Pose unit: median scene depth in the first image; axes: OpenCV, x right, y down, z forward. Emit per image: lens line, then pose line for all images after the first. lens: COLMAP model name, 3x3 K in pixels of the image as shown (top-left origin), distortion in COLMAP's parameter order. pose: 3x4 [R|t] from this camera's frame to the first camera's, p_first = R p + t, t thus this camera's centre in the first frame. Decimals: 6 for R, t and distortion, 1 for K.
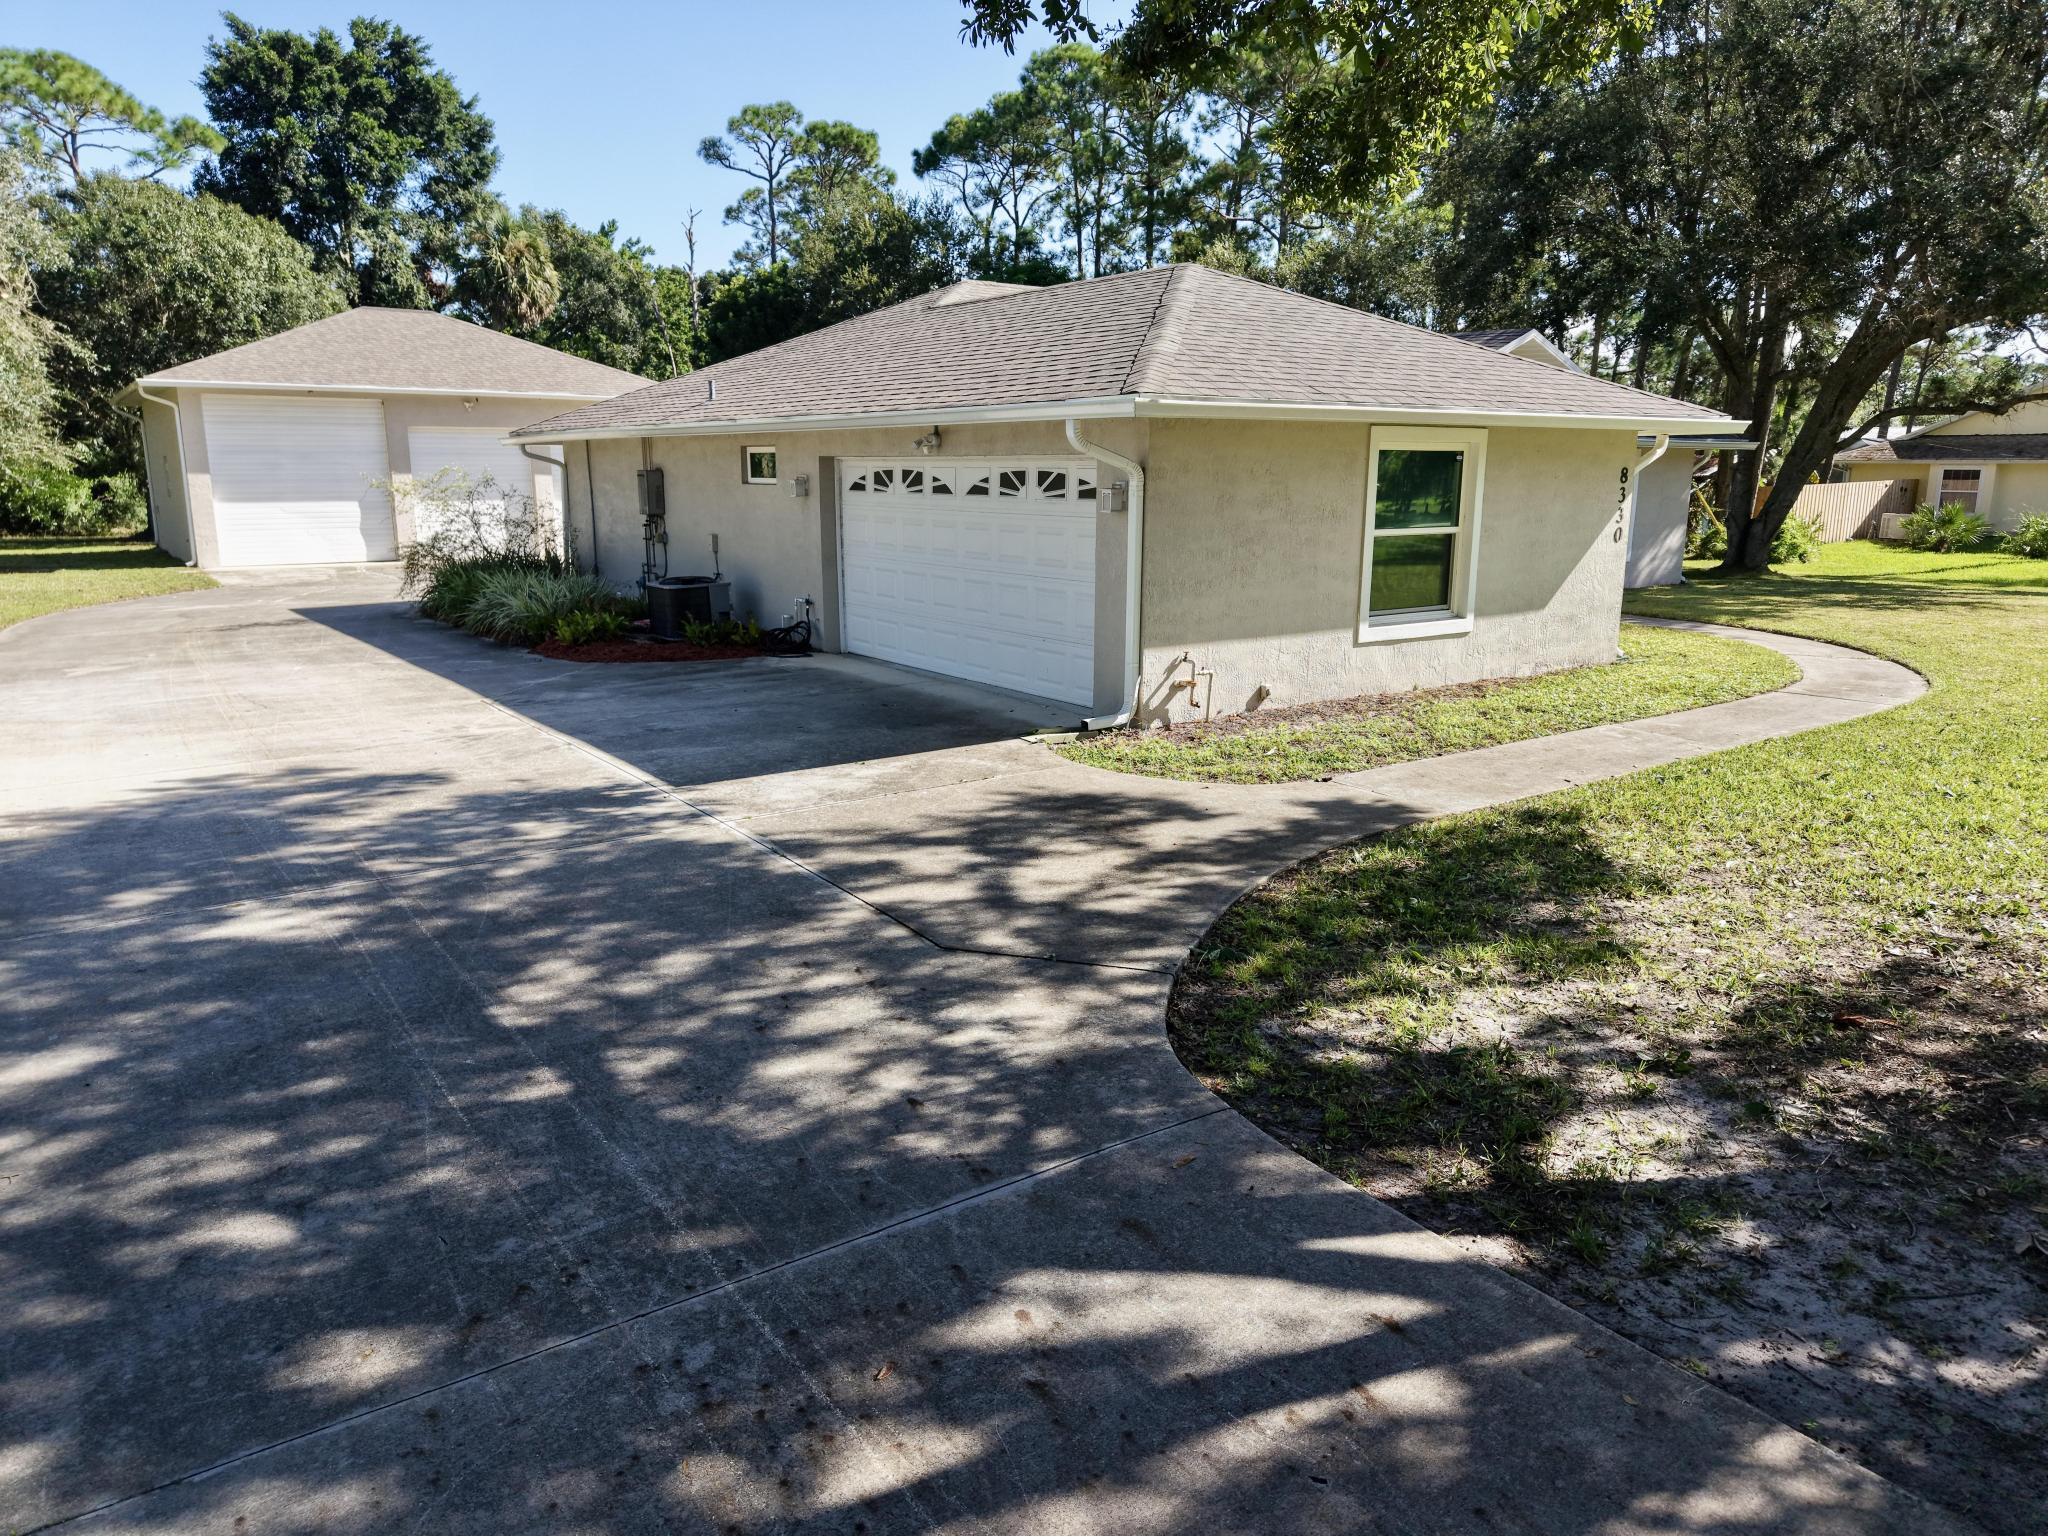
lens RADIAL K [[1378.2, 0, 1015.1], [0, 1378.2, 761.8], [0, 0, 1]] dist [0.040707, -0.013535]
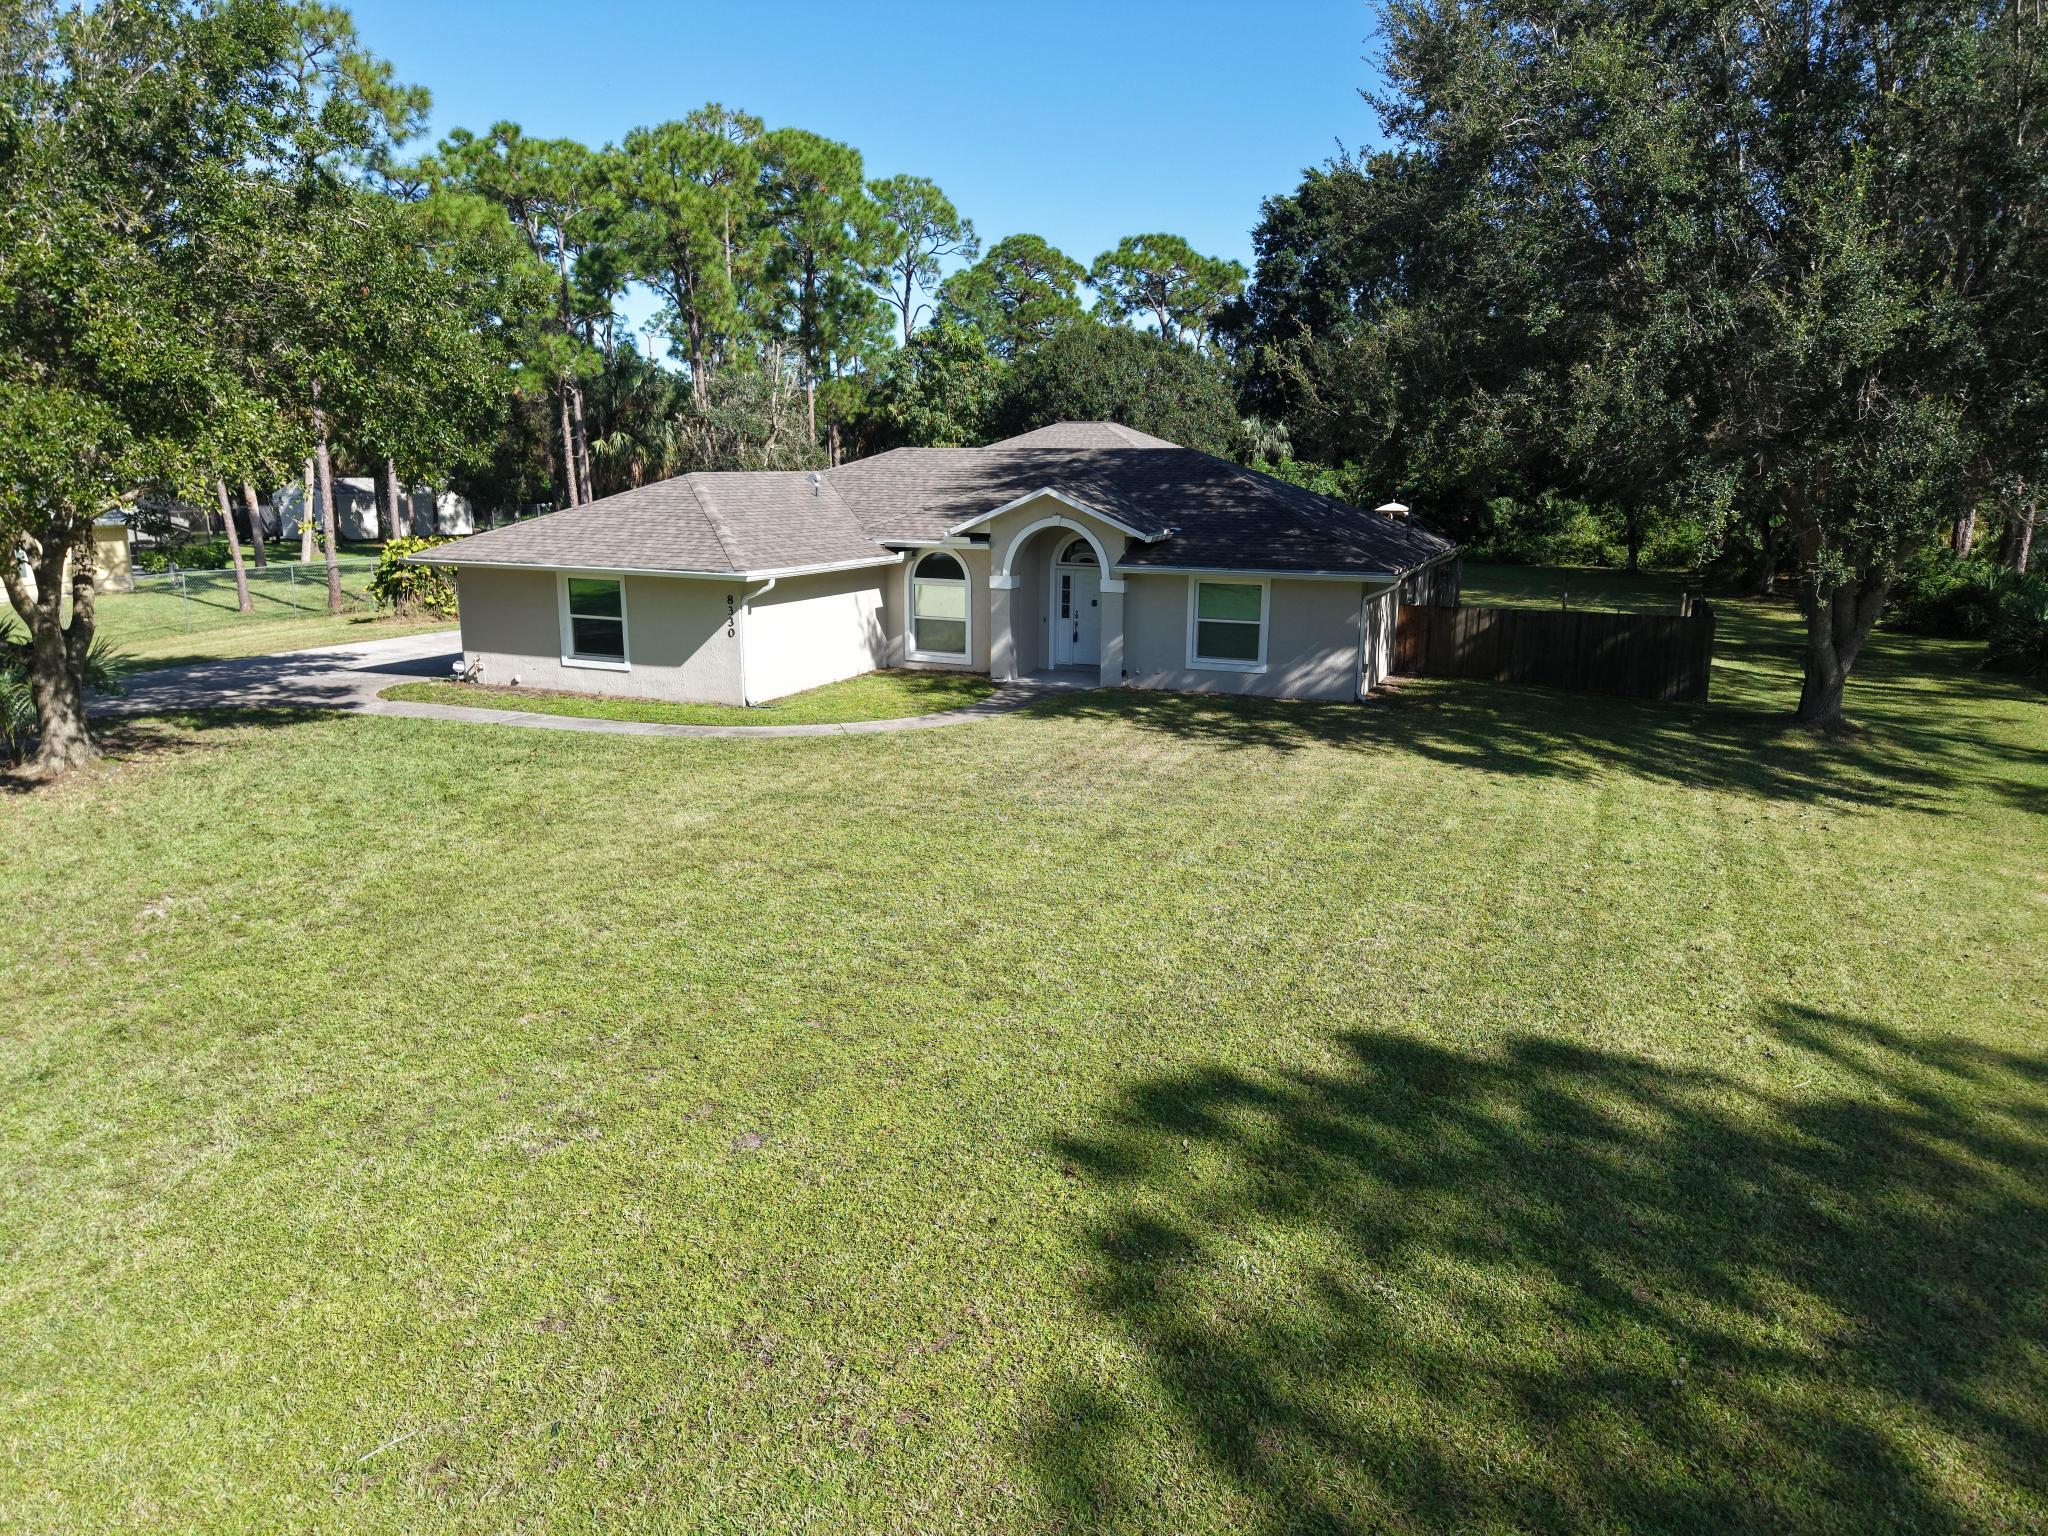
lens RADIAL K [[1378.2, 0, 1027.0], [0, 1378.2, 771.0], [0, 0, 1]] dist [0.040707, -0.013535]
pose [[0.554161, 0.187646, -0.810983, 0.667628], [-0.183763, 0.977801, 0.100676, -0.075615], [0.811872, 0.093238, 0.576342, 0.097996]]
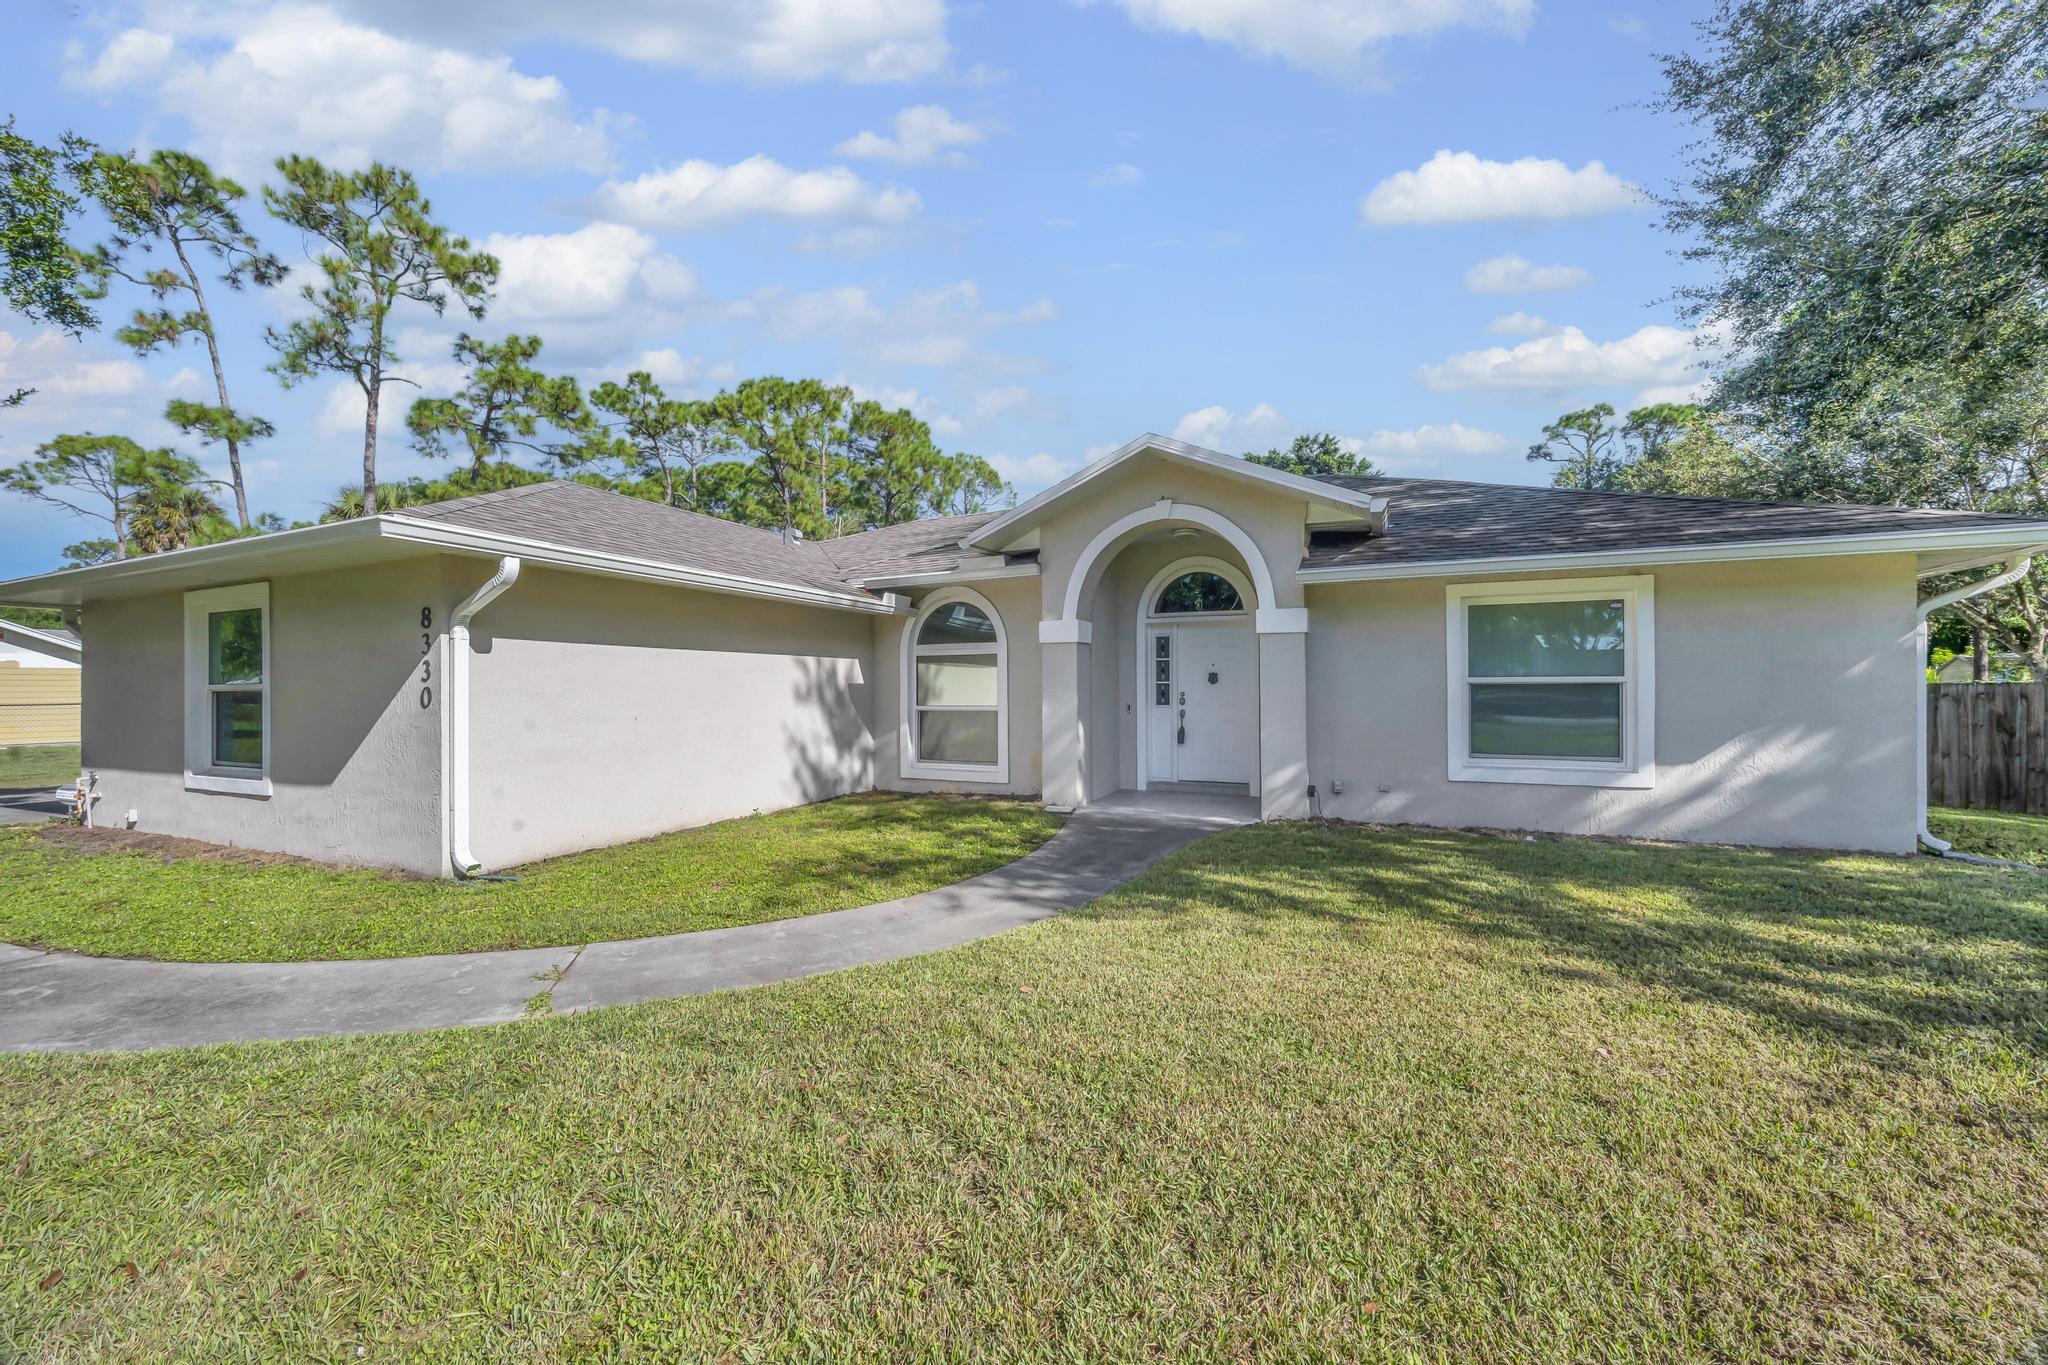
lens RADIAL K [[806.2, 0, 1011.4], [0, 806.2, 683.3], [0, 0, 1]] dist [0.003077, -0.000184]
pose [[0.520308, -0.007657, -0.853944, 0.305829], [-0.172639, 0.978371, -0.113961, -0.056016], [0.836347, 0.206719, 0.507732, 0.329234]]
